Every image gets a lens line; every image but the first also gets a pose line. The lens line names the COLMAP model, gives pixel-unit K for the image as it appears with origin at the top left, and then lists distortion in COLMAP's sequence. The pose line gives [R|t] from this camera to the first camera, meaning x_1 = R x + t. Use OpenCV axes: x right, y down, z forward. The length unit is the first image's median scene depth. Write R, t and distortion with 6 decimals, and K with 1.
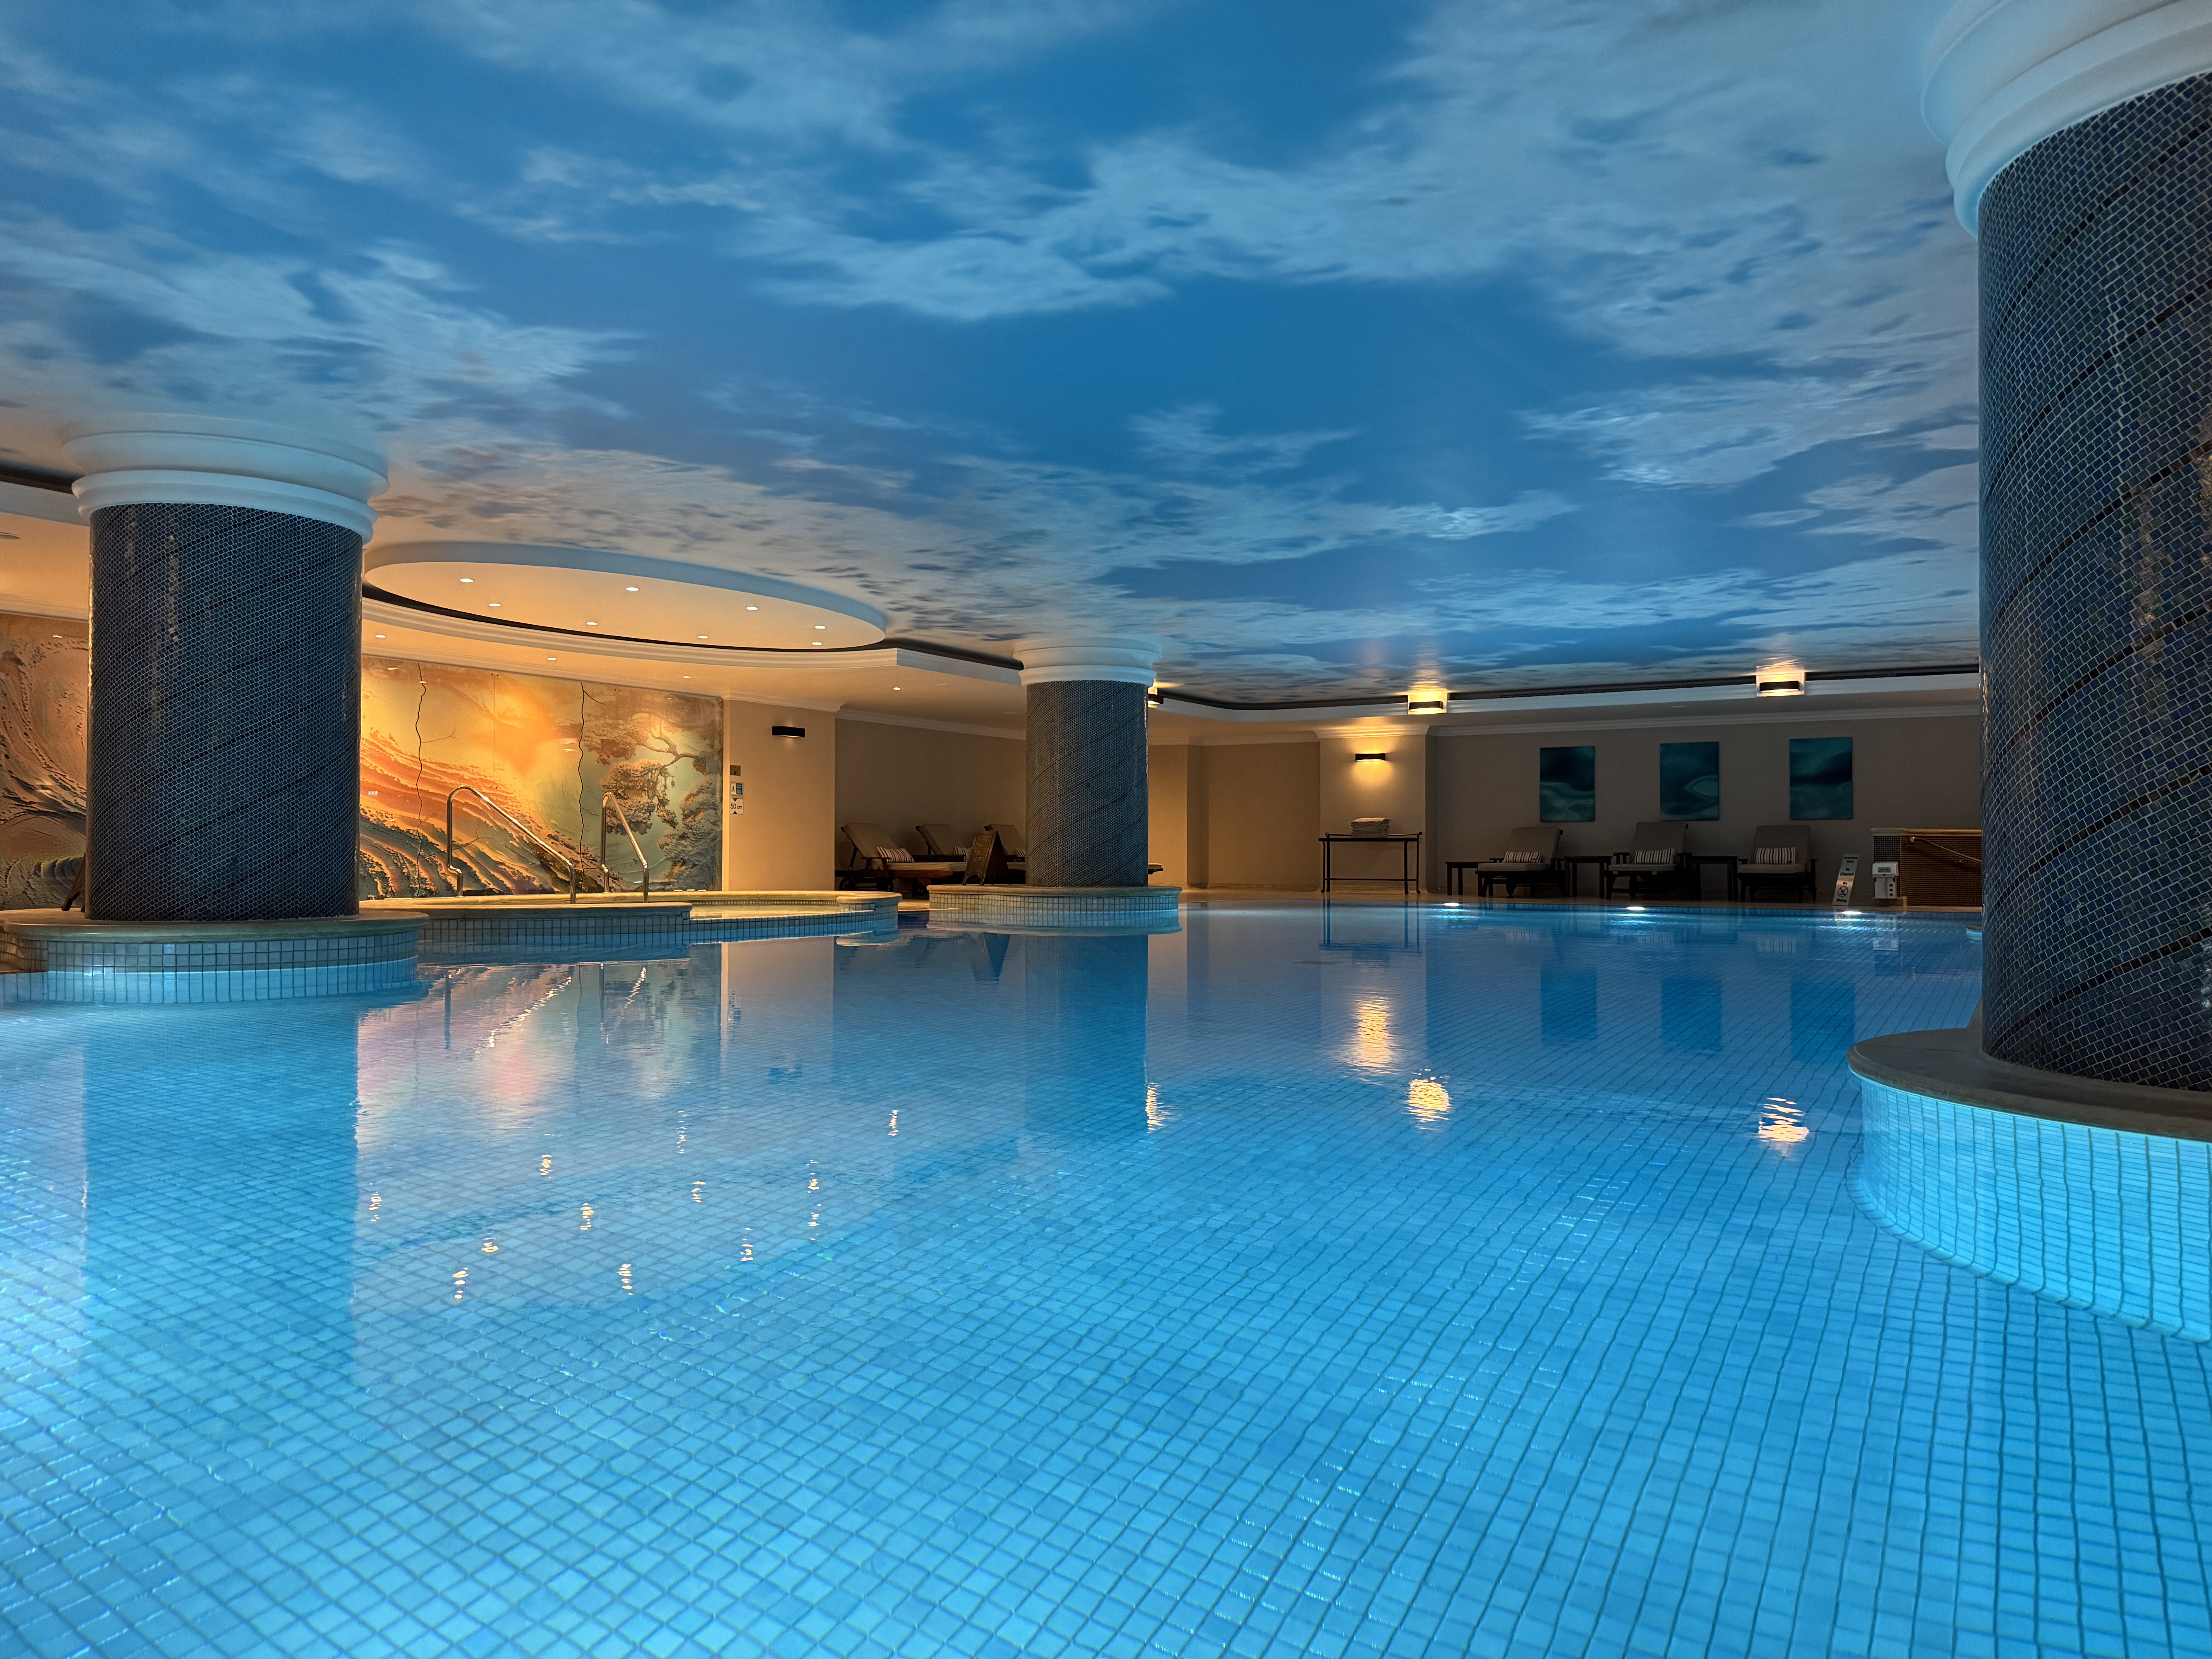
lens RADIAL K [[1560.7, 0, 1099.8], [0, 1560.7, 834.3], [0, 0, 1]] dist [0.016290, -0.024318]
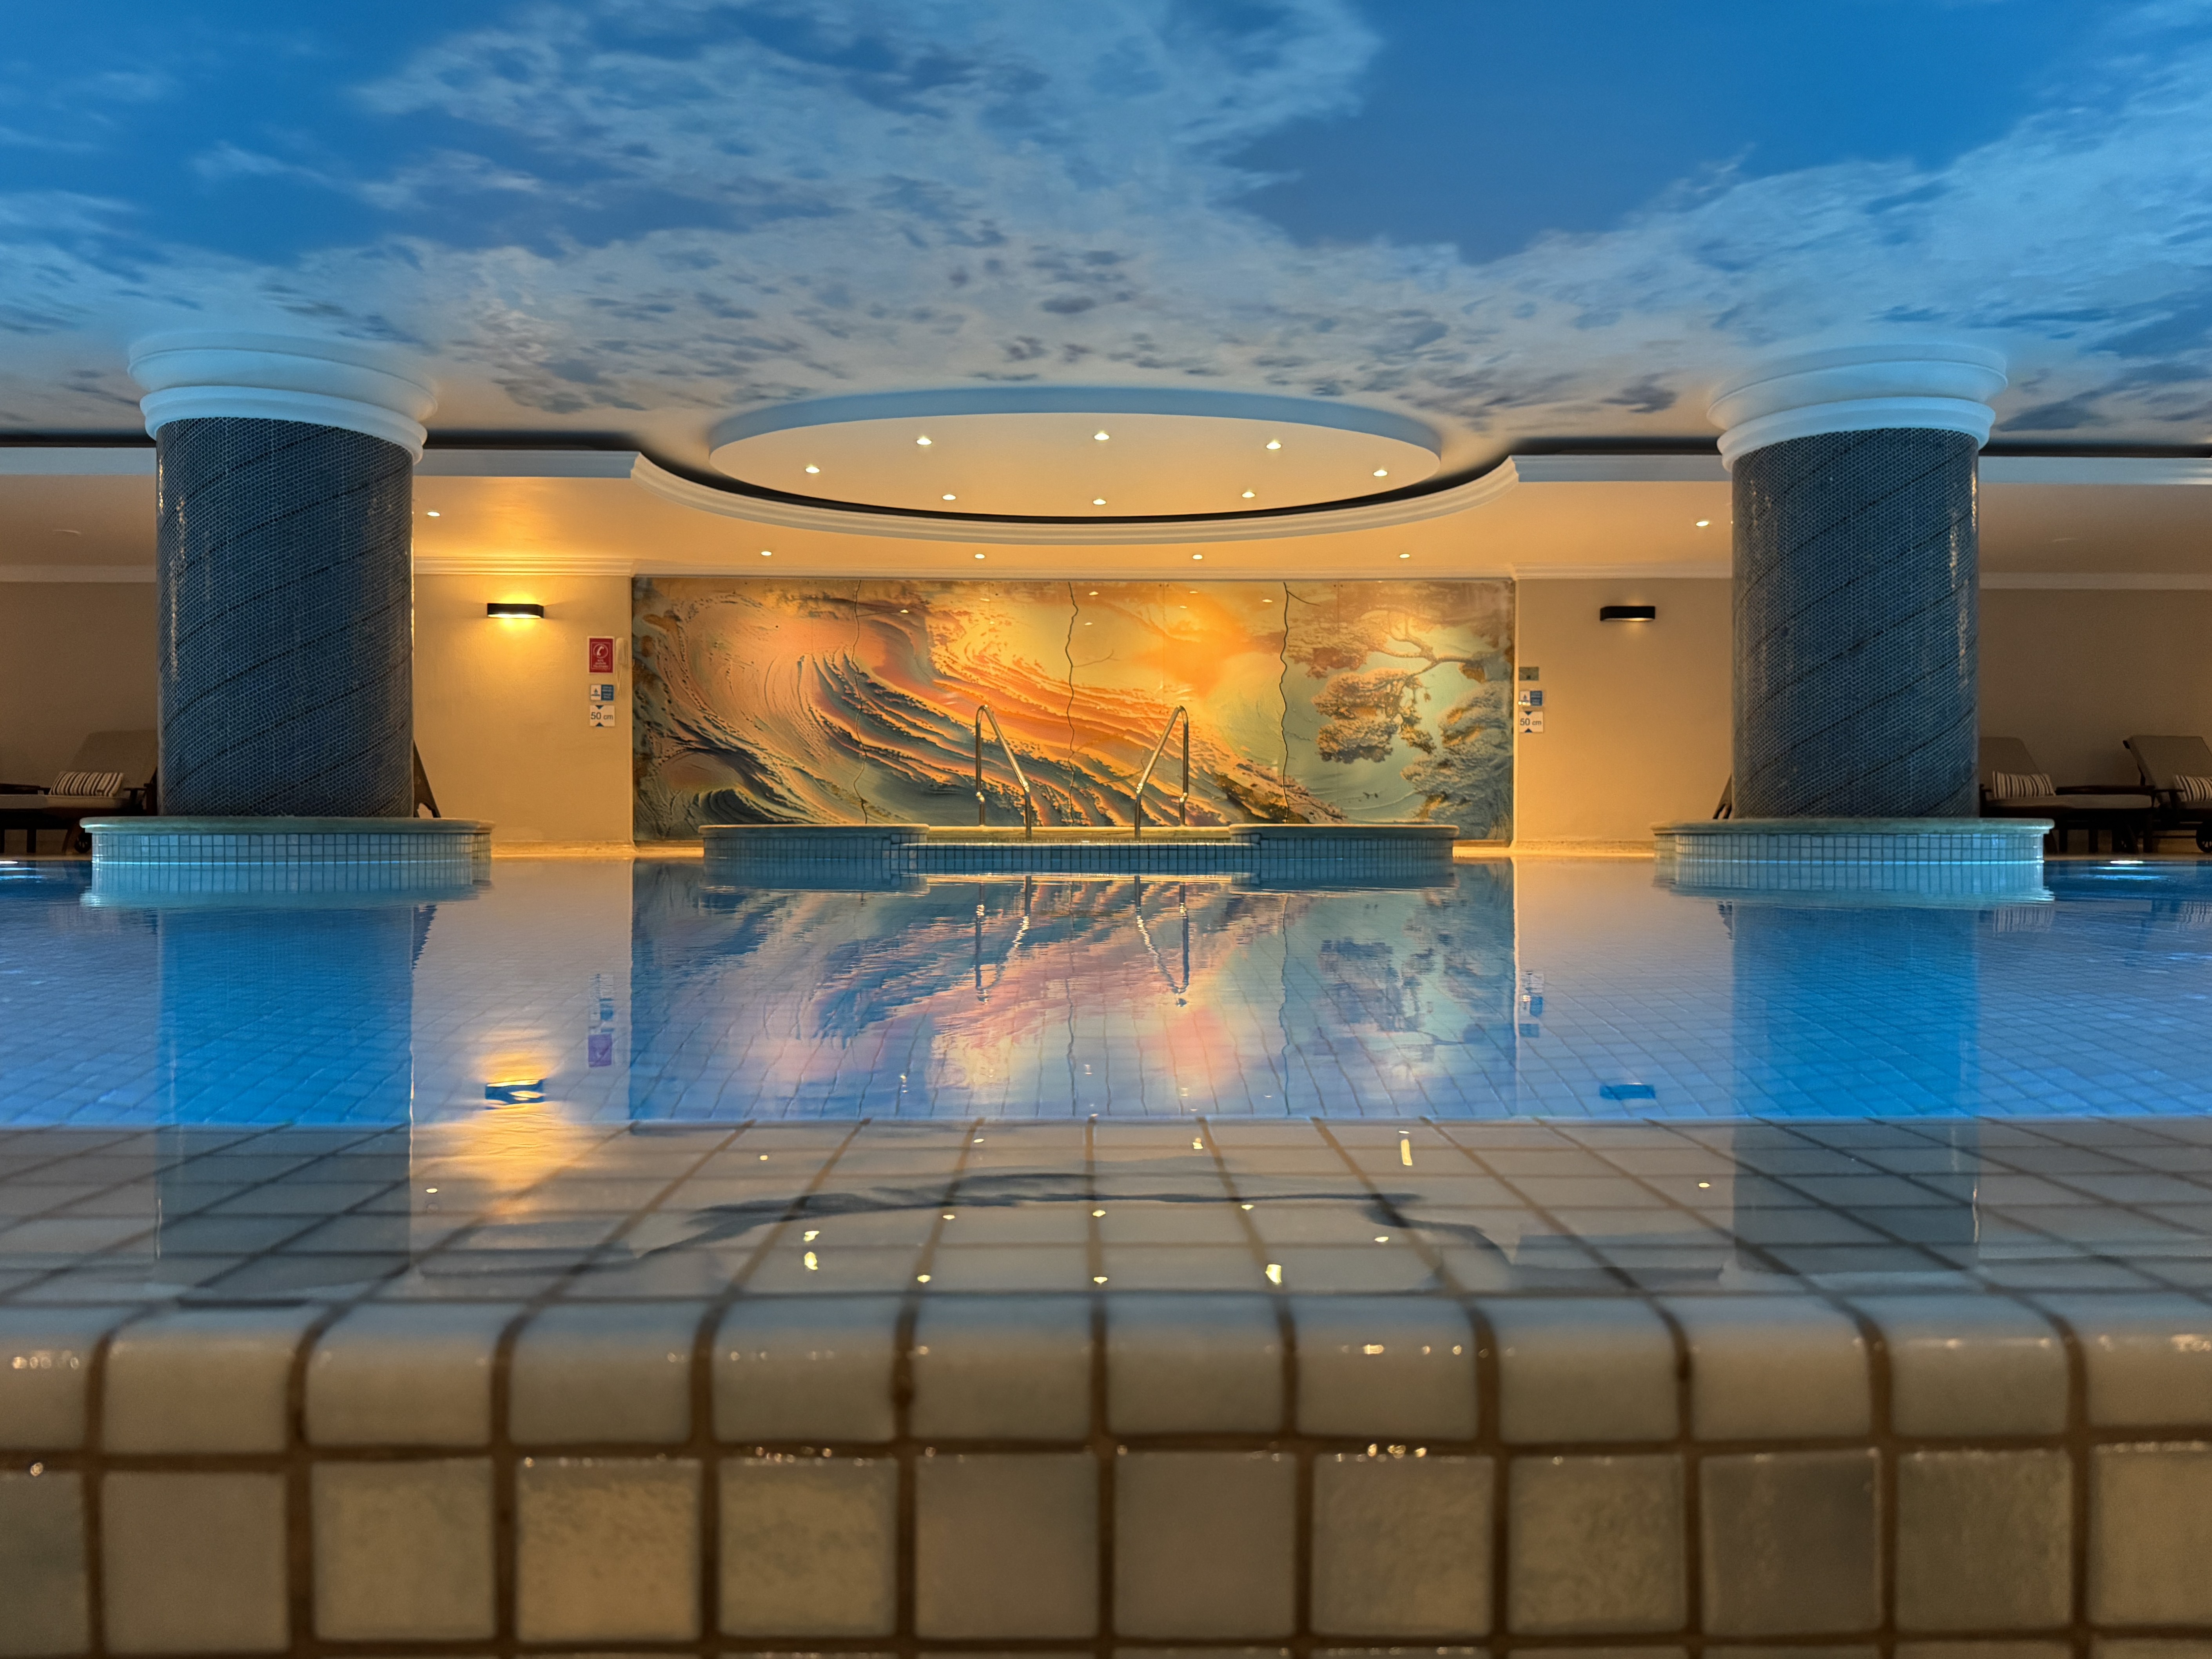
lens RADIAL K [[1560.7, 0, 1104.7], [0, 1560.7, 836.9], [0, 0, 1]] dist [0.016290, -0.024318]
pose [[0.515713, -0.005235, -0.856746, 0.324670], [0.009334, 0.999956, -0.000491, 0.037912], [0.856711, -0.007743, 0.515739, 0.472341]]
